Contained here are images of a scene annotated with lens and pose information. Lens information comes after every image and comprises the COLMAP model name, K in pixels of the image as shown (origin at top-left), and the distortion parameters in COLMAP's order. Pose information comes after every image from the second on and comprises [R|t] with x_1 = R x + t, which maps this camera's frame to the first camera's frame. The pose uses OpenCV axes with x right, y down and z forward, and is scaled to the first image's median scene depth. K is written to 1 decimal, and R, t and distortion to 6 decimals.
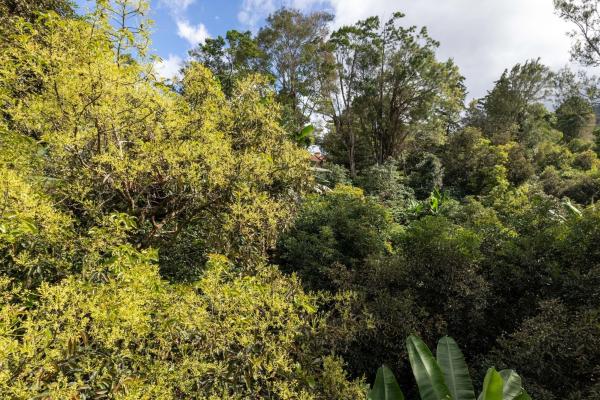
lens RADIAL K [[382.2, 0, 299.0], [0, 382.2, 202.8], [0, 0, 1]] dist [-0.084035, 0.072338]
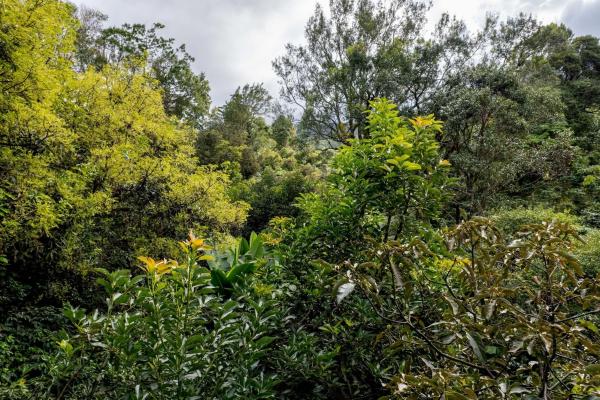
lens RADIAL K [[382.2, 0, 299.0], [0, 382.2, 202.8], [0, 0, 1]] dist [-0.084035, 0.072338]
pose [[0.781132, 0.001631, 0.624364, -0.116357], [-0.004420, 0.999986, 0.002918, 0.037182], [-0.624350, -0.005039, 0.781128, -0.167720]]
